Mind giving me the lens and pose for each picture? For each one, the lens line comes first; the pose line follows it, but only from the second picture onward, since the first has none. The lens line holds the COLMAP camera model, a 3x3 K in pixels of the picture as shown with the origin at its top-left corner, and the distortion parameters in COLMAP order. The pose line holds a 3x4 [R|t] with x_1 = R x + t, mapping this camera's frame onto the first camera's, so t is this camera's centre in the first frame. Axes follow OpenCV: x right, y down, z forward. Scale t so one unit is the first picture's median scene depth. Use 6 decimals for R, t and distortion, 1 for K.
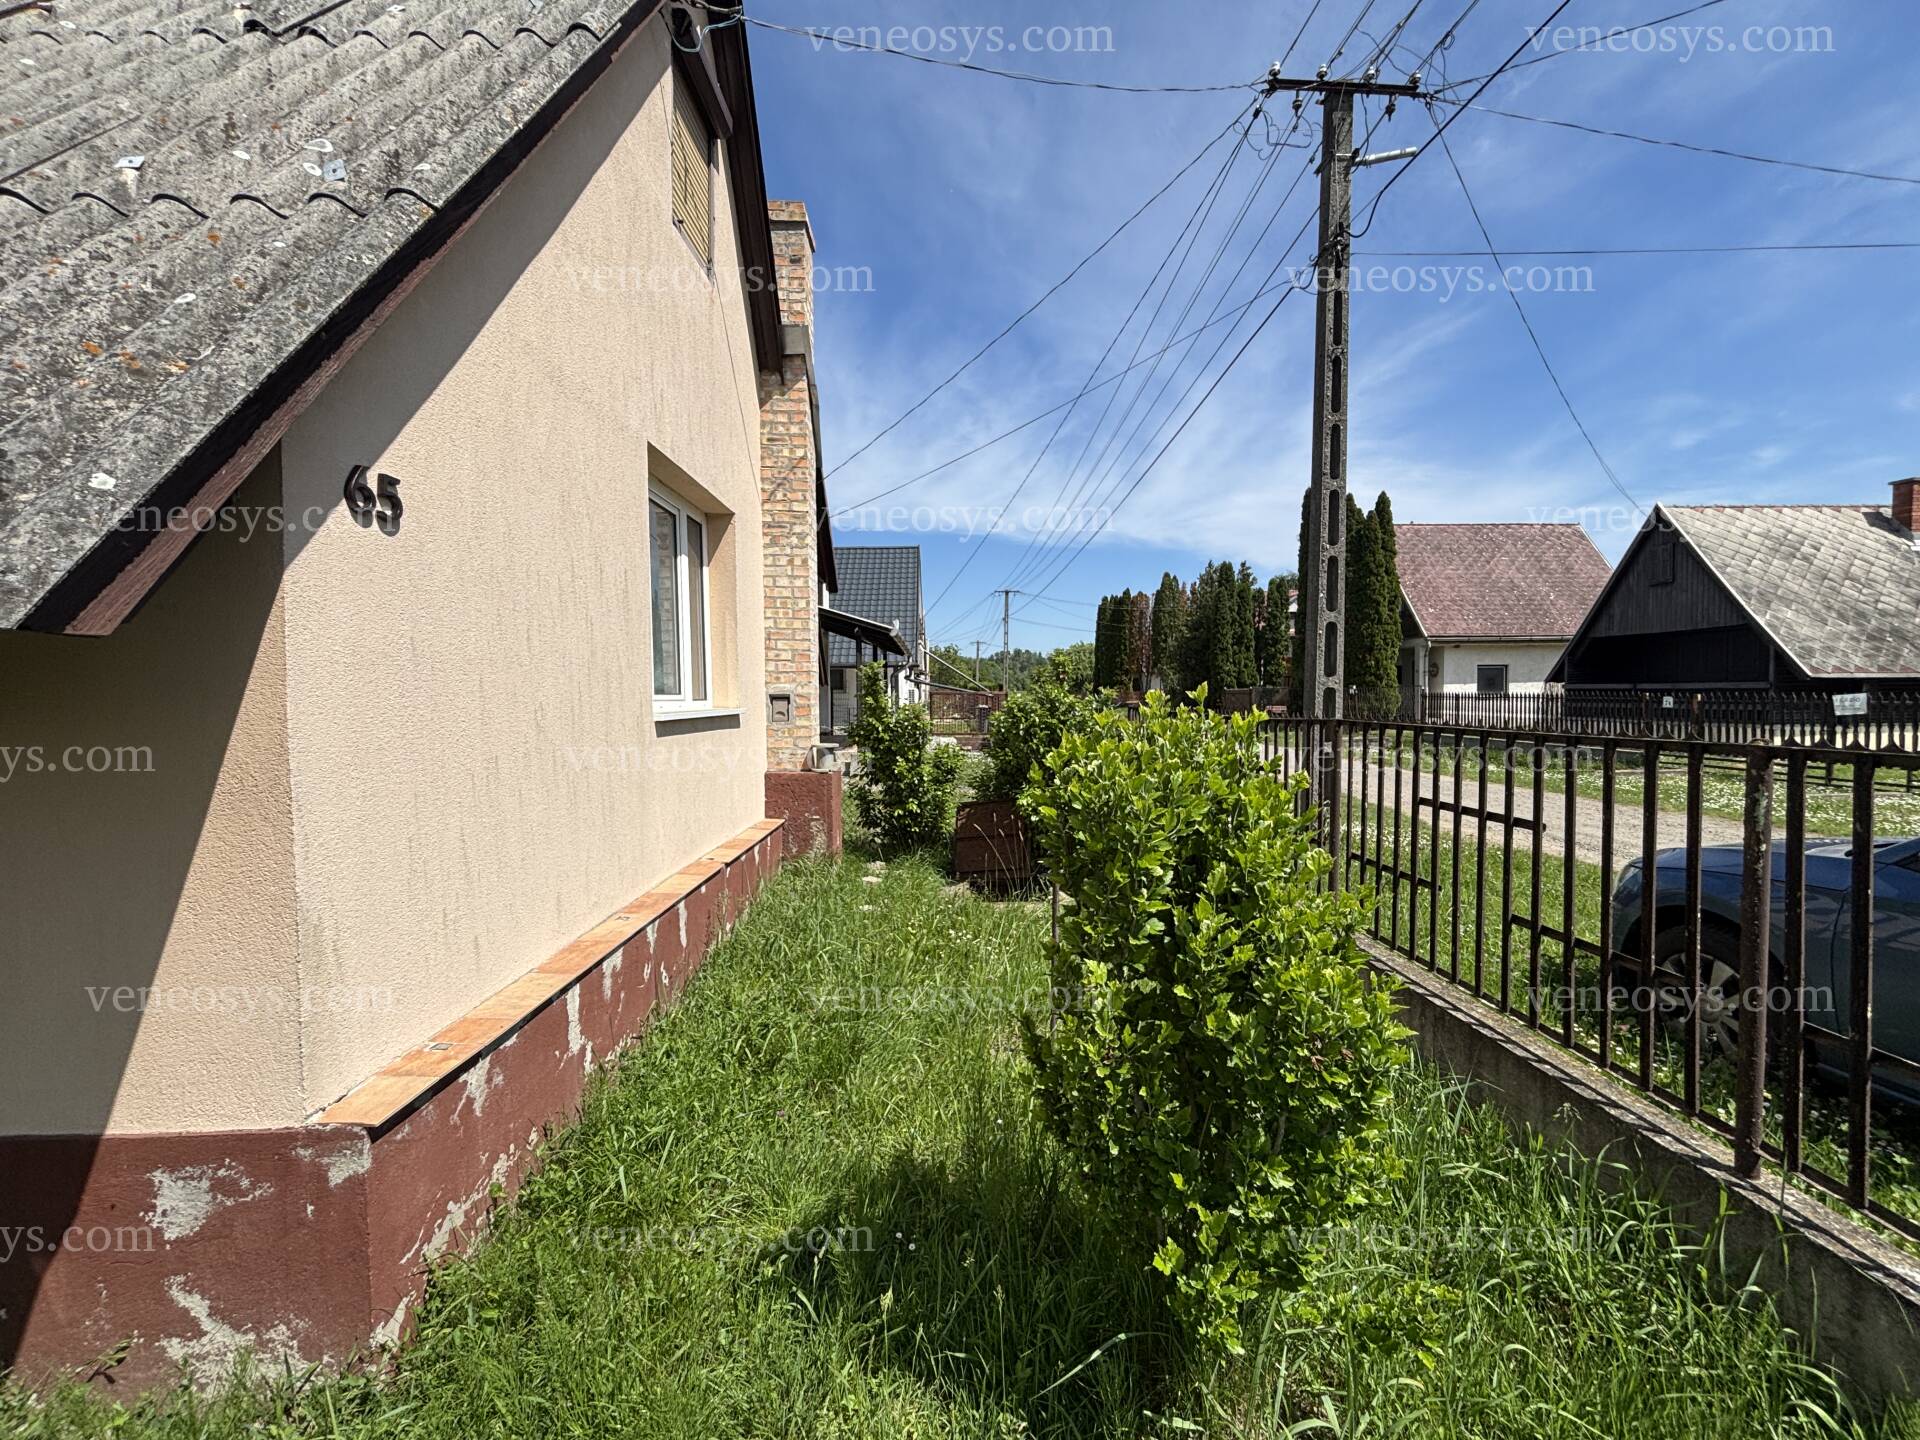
lens RADIAL K [[773.0, 0, 967.8], [0, 773.0, 717.5], [0, 0, 1]] dist [0.001084, -0.000557]
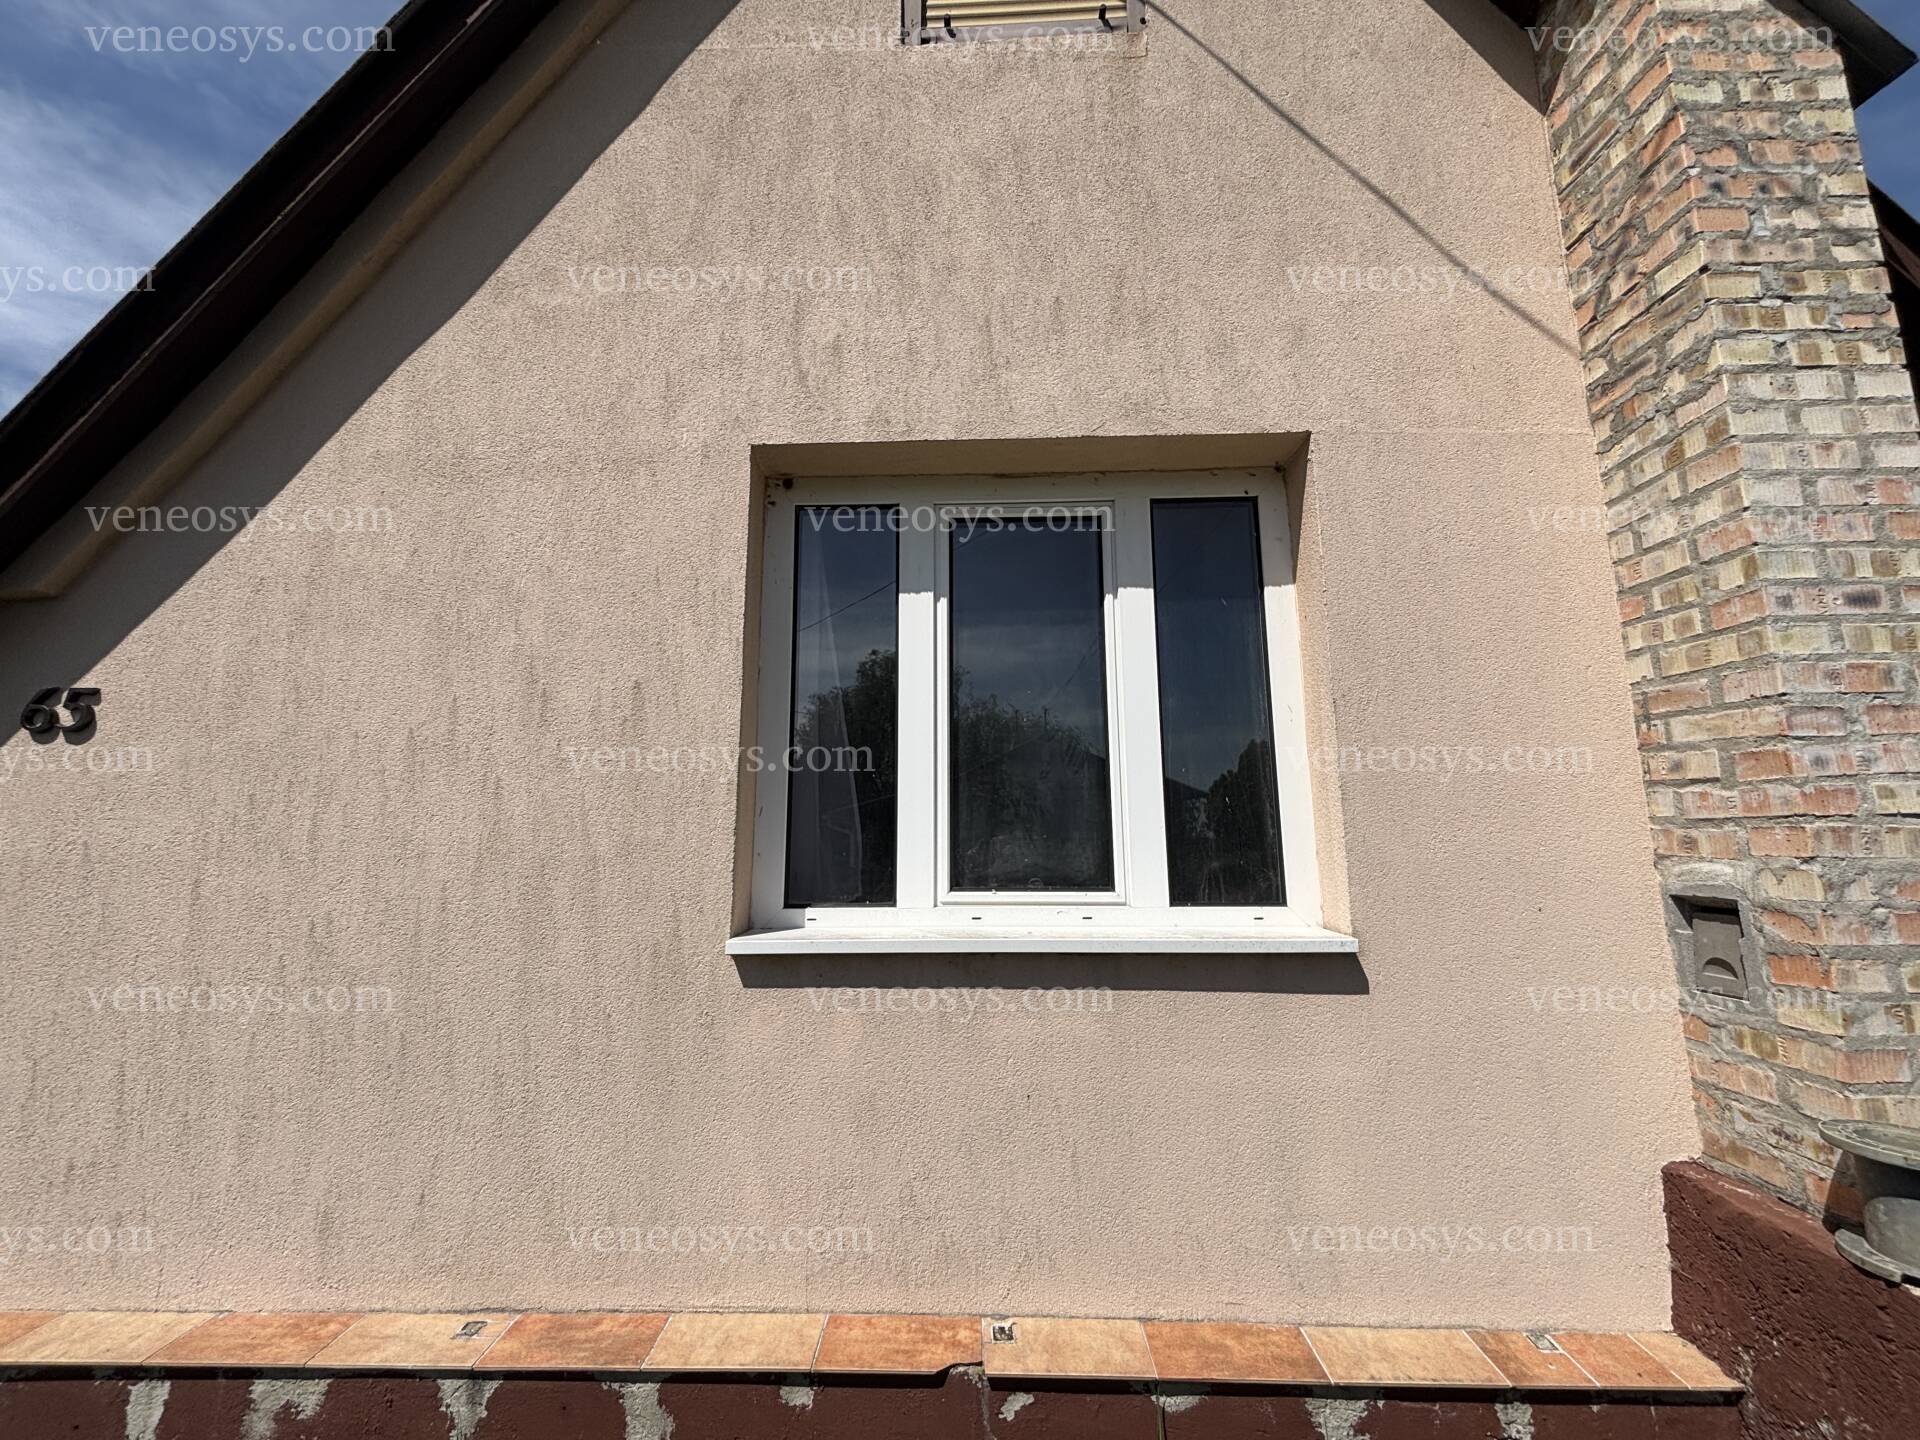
lens RADIAL K [[720.1, 0, 960.0], [0, 720.1, 720.0], [0, 0, 1]] dist [-0.011901, -0.000074]
pose [[-0.045348, -0.129169, -0.990585, 0.157854], [-0.021165, 0.991507, -0.128321, -0.187998], [0.998747, 0.015146, -0.047696, 2.438854]]
